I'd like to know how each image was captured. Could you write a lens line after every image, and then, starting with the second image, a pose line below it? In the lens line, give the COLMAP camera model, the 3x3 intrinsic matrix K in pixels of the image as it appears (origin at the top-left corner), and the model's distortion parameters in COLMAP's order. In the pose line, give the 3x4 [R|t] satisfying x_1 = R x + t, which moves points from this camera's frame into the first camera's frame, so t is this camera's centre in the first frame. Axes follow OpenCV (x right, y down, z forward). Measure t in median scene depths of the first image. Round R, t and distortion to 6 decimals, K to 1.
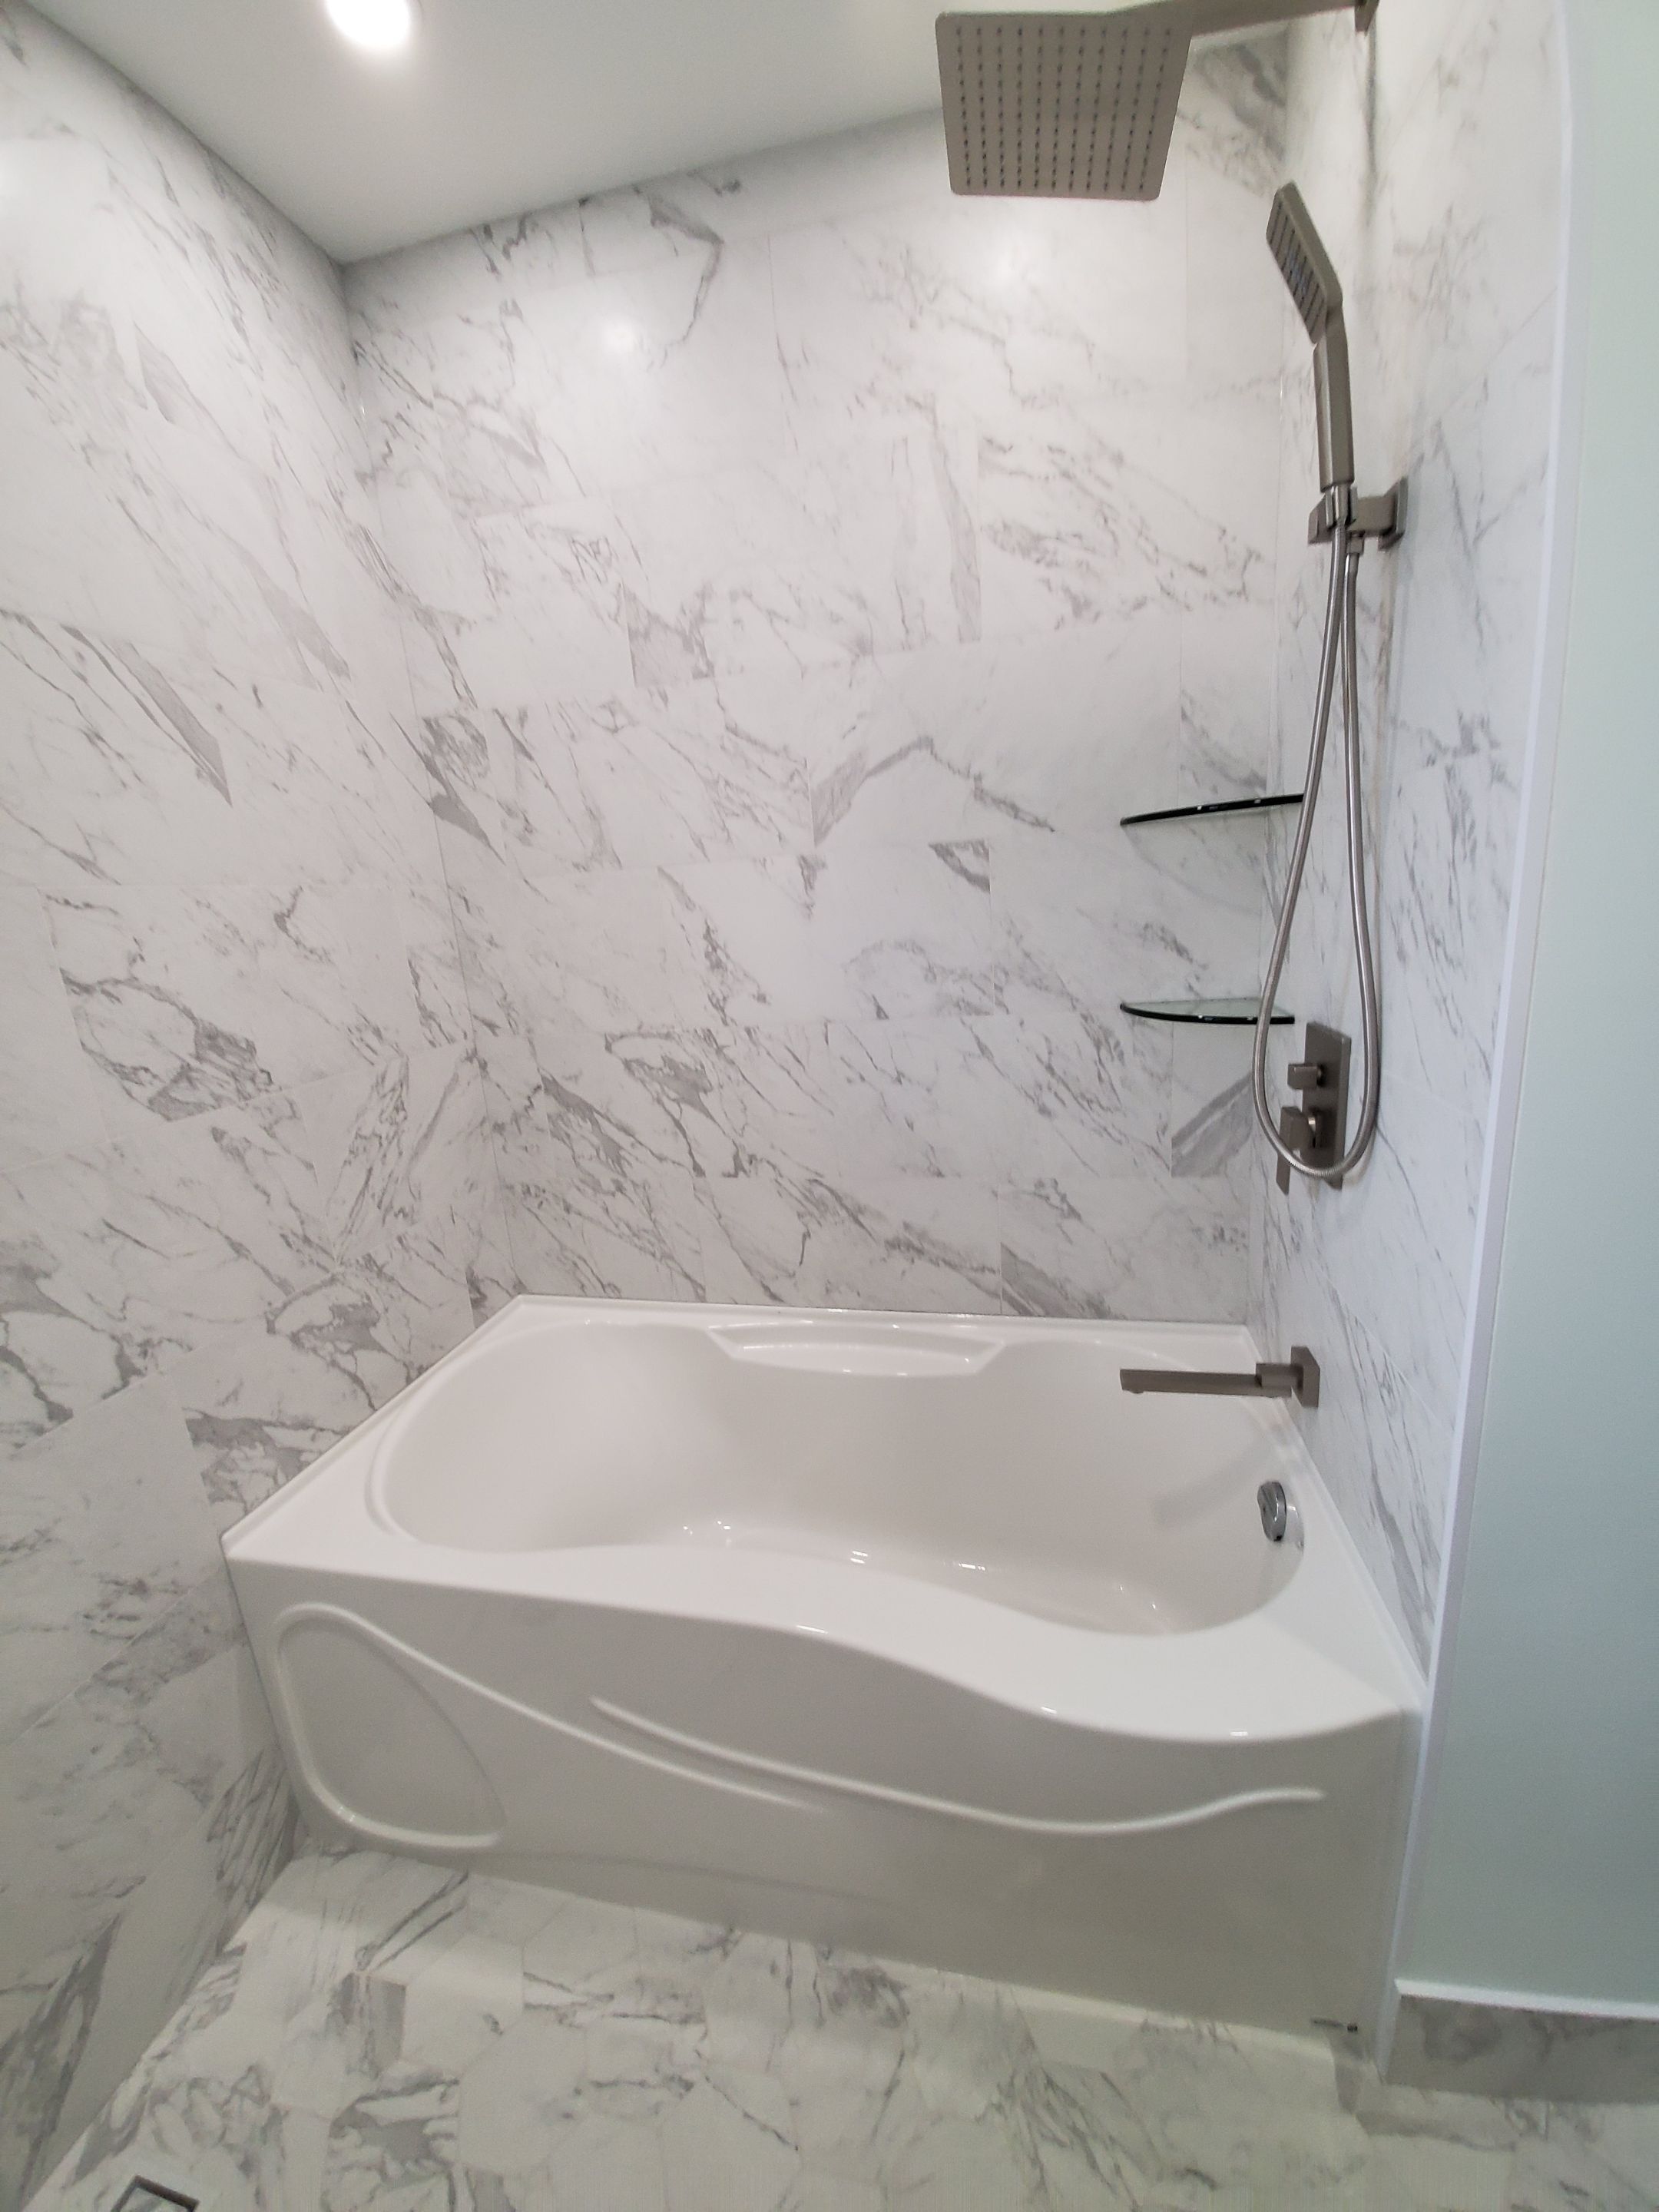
lens RADIAL K [[875.3, 0, 827.5], [0, 875.3, 1119.1], [0, 0, 1]] dist [0.001930, -0.011047]
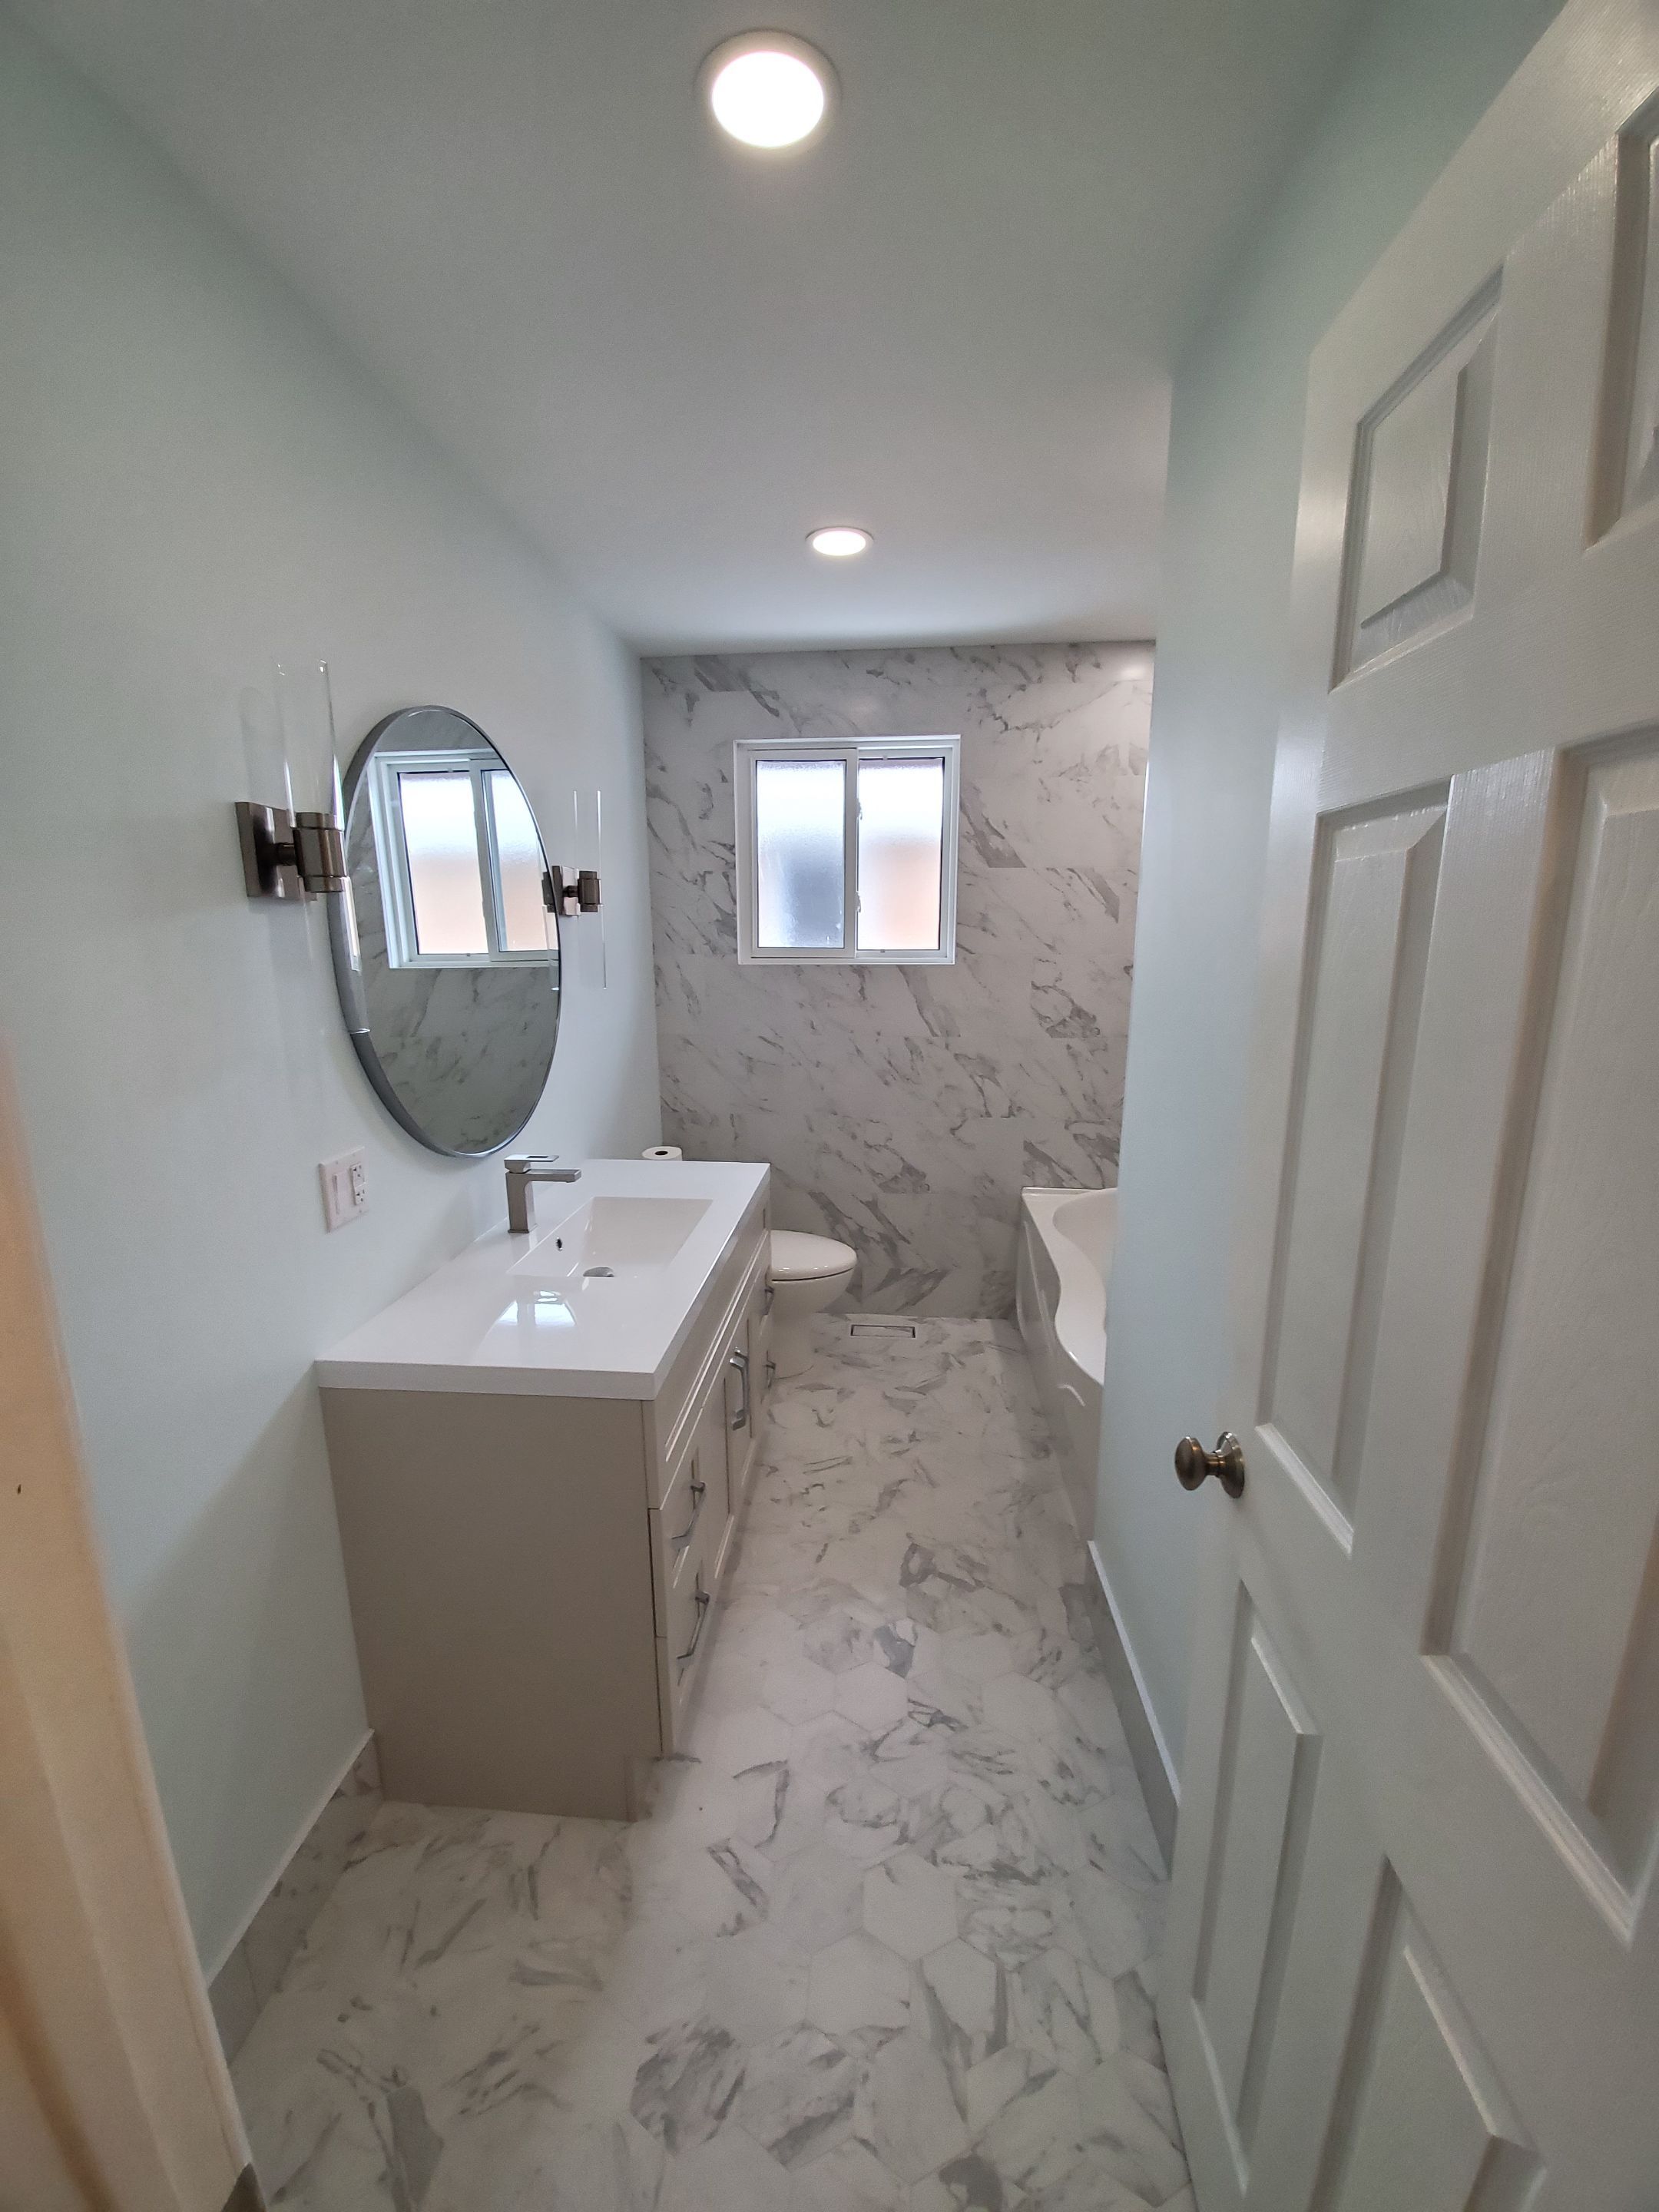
lens RADIAL K [[883.6, 0, 816.5], [0, 883.6, 1121.0], [0, 0, 1]] dist [-0.003431, -0.004111]
pose [[0.120262, 0.271308, -0.954950, 1.619224], [-0.246363, 0.939997, 0.236034, -0.190607], [0.961687, 0.206878, 0.179886, -0.153093]]
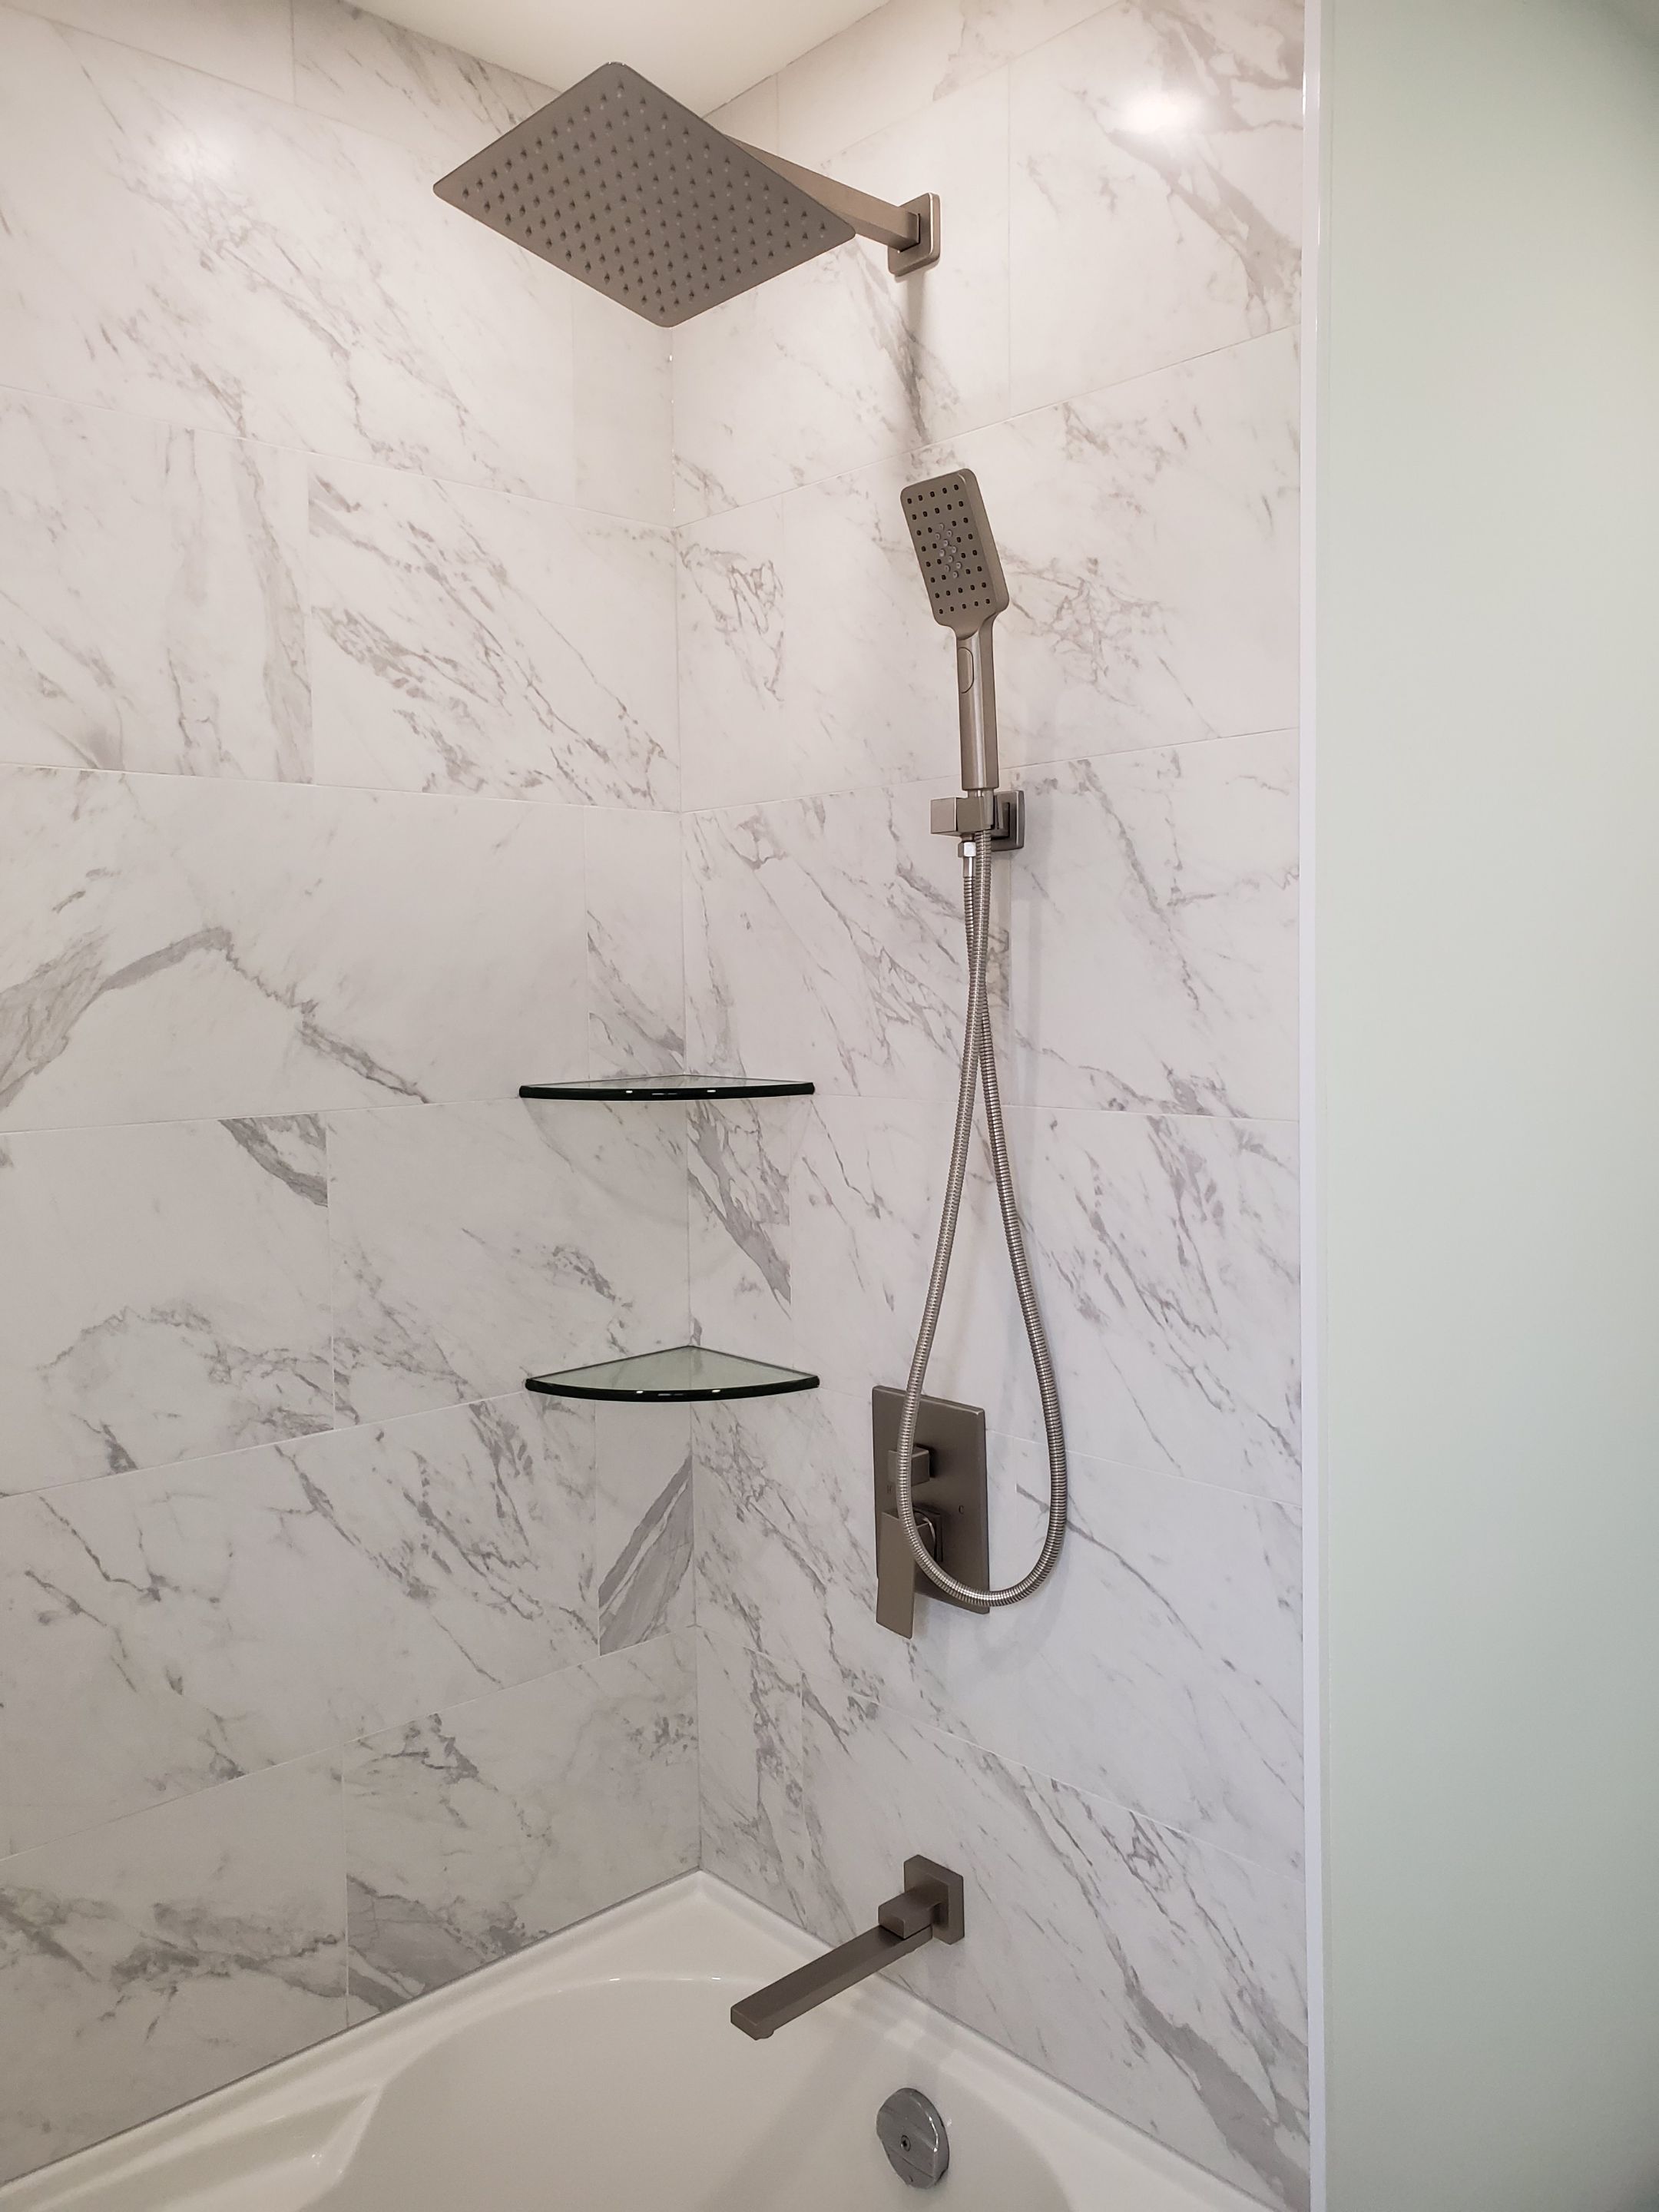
lens RADIAL K [[1709.2, 0, 809.8], [0, 1709.2, 1076.7], [0, 0, 1]] dist [0.024950, -0.009332]
pose [[0.578015, 0.021087, 0.815754, -0.569047], [0.172542, 0.973906, -0.147432, -0.140461], [-0.797576, 0.225969, 0.559294, 0.154392]]
